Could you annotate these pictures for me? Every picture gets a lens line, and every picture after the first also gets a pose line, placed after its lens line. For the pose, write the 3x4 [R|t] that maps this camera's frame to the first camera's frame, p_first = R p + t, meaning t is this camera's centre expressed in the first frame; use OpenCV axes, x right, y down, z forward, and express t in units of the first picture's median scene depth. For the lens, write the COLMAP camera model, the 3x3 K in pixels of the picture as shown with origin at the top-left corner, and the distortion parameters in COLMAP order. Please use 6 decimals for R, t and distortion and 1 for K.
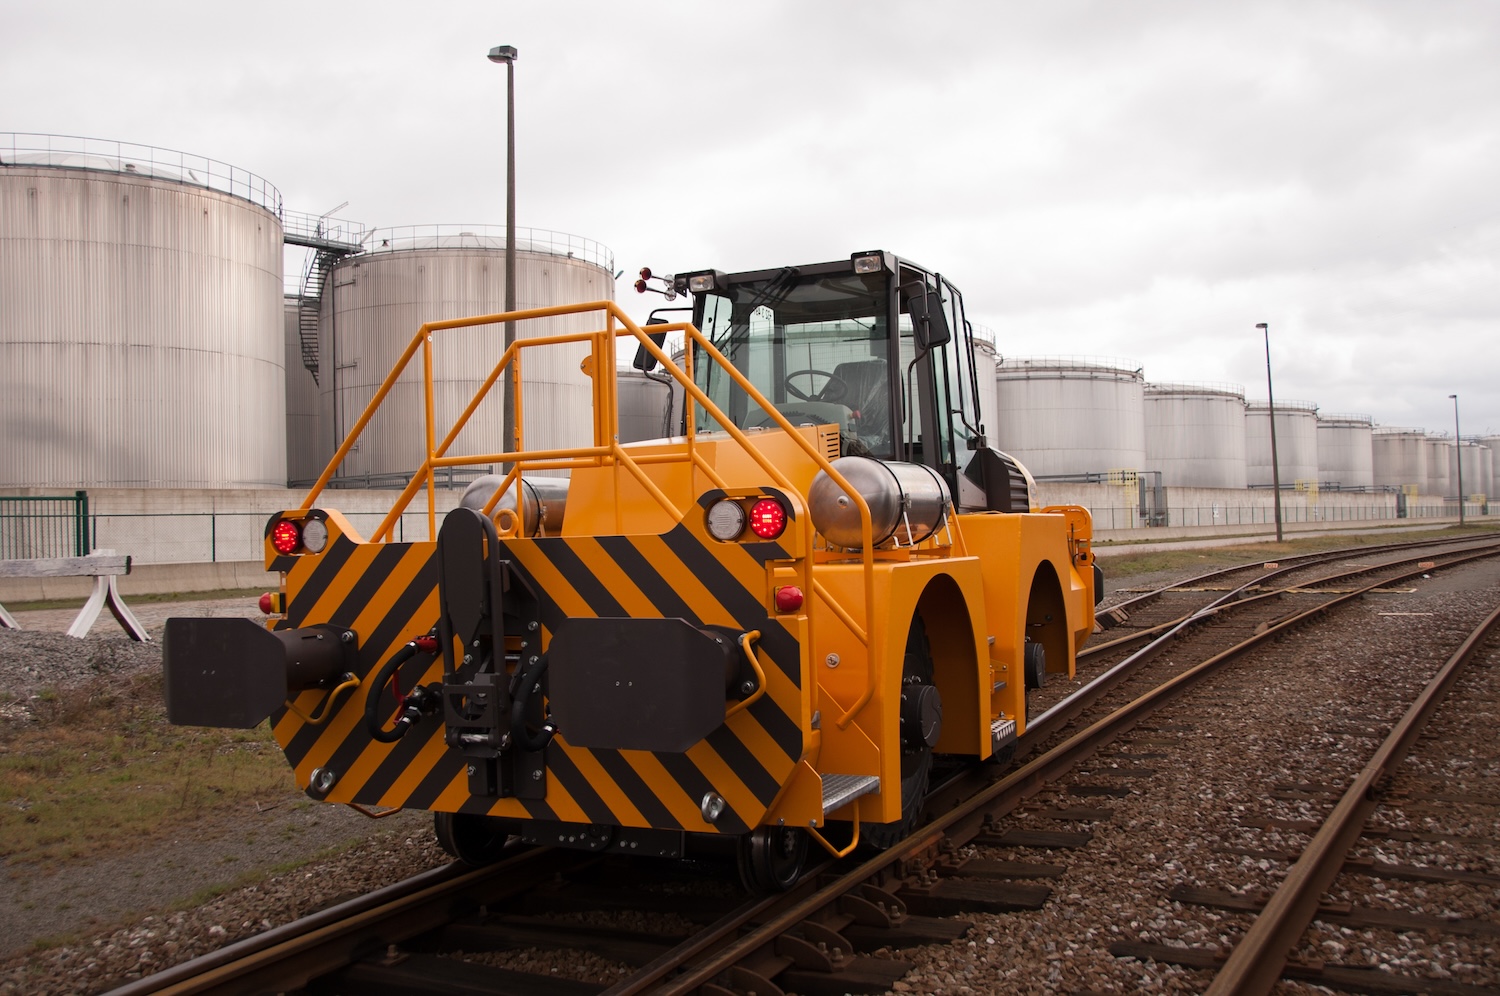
lens RADIAL K [[1341.4, 0, 750.0], [0, 1341.4, 498.0], [0, 0, 1]] dist [-0.164004, 0.223205]
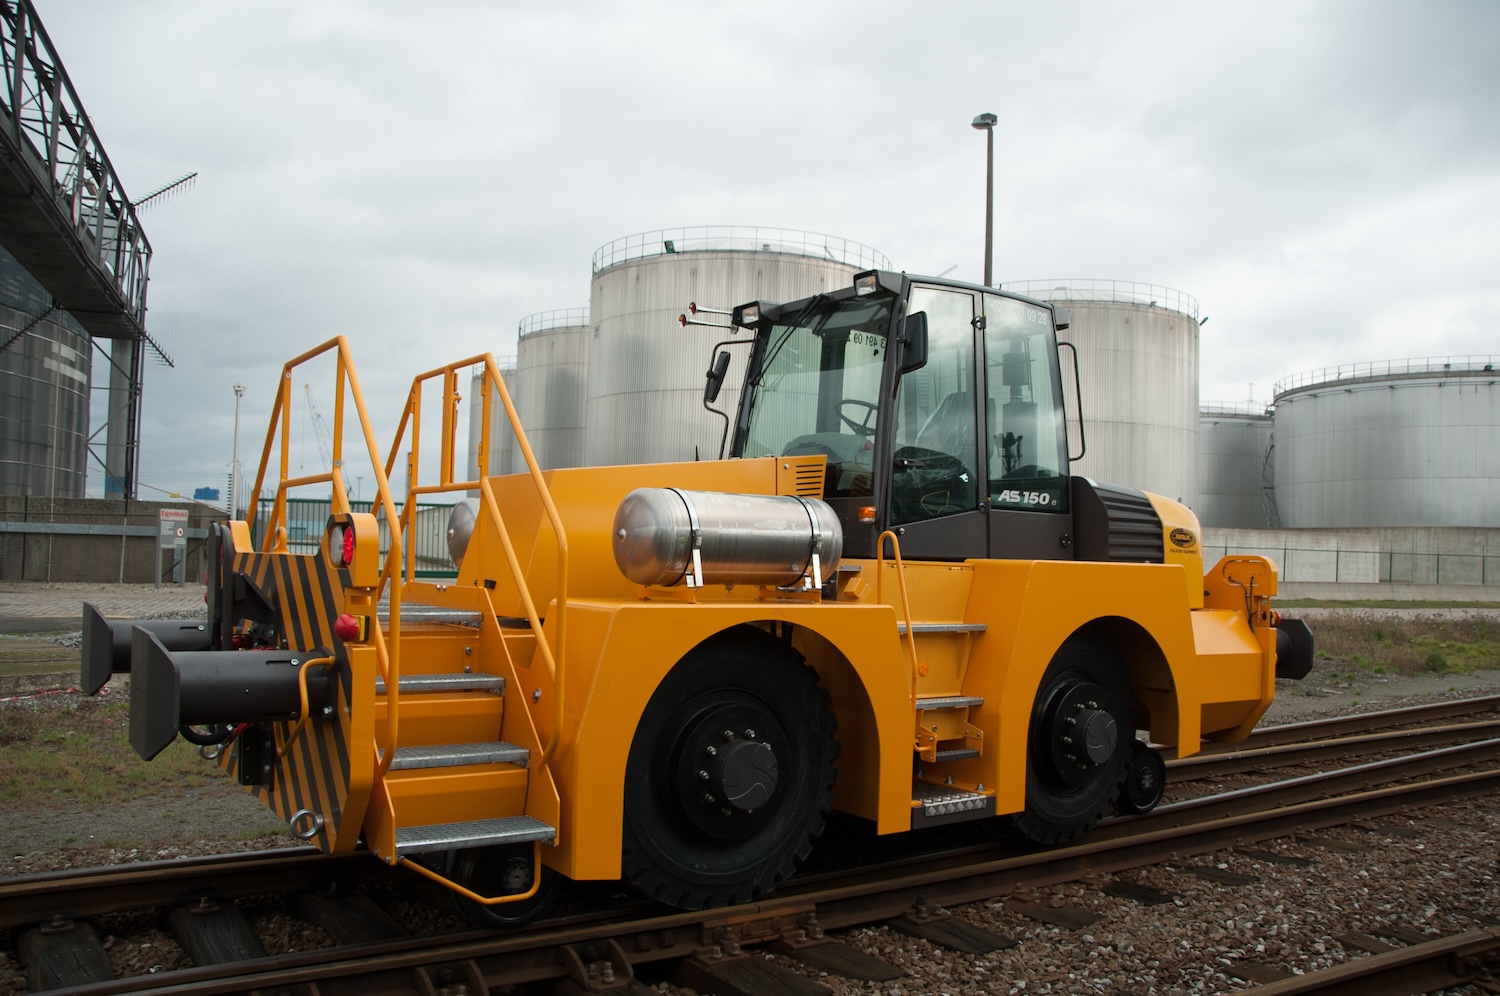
lens RADIAL K [[1179.8, 0, 750.0], [0, 1179.8, 498.0], [0, 0, 1]] dist [-0.162854, 0.000862]
pose [[0.856904, 0.027265, -0.514754, 0.414868], [-0.039059, 0.999164, -0.012097, -0.012339], [0.513994, 0.030471, 0.857252, 0.241813]]
